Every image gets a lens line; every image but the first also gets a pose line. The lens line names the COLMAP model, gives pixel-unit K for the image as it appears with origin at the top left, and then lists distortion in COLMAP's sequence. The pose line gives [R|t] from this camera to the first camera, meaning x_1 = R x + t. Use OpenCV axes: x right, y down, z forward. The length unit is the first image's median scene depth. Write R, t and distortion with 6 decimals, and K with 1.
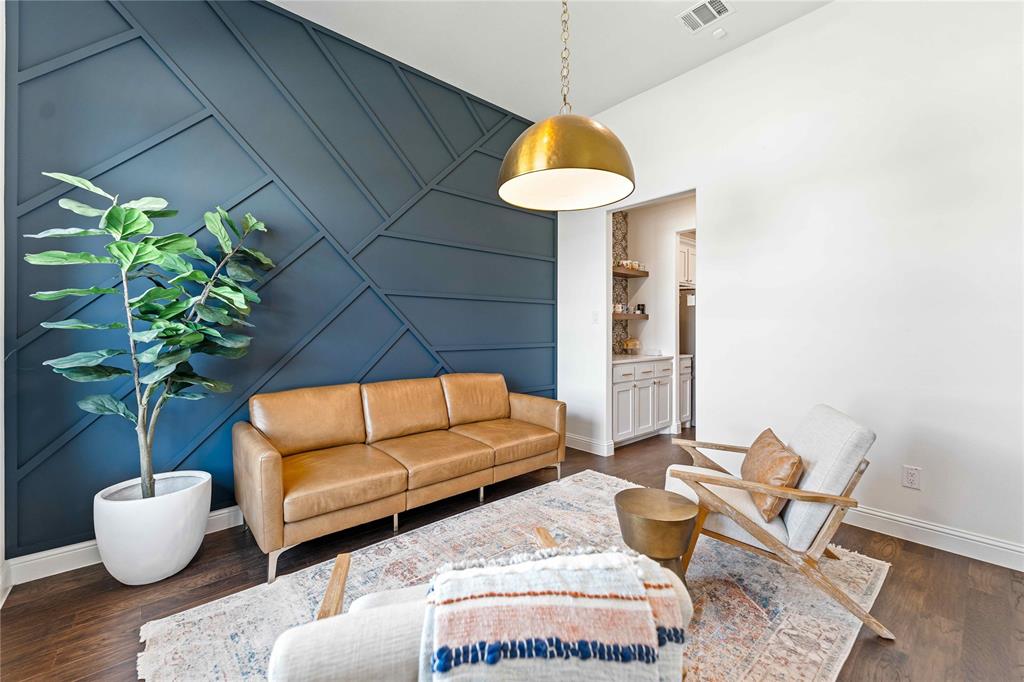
lens RADIAL K [[417.6, 0, 512.6], [0, 417.6, 323.0], [0, 0, 1]] dist [-0.000514, -0.000113]
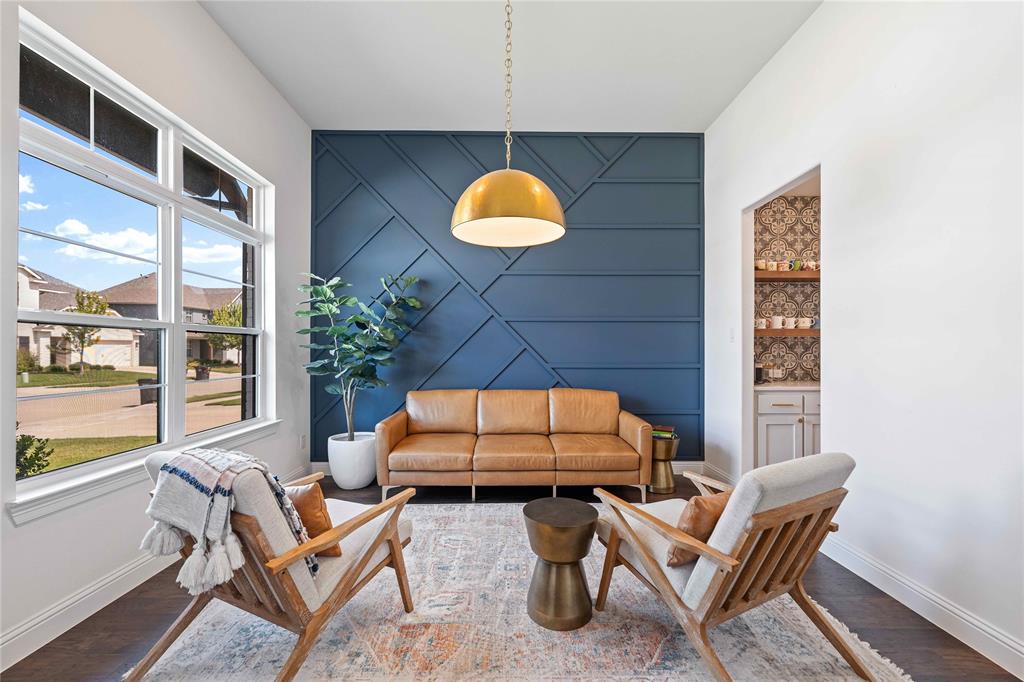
lens RADIAL K [[413.6, 0, 512.0], [0, 413.6, 341.0], [0, 0, 1]] dist [-0.002090, -0.000224]
pose [[0.758806, -0.012347, -0.651199, 0.551024], [0.008893, 0.999924, -0.008597, 0.002675], [0.651255, 0.000733, 0.758858, 0.069804]]
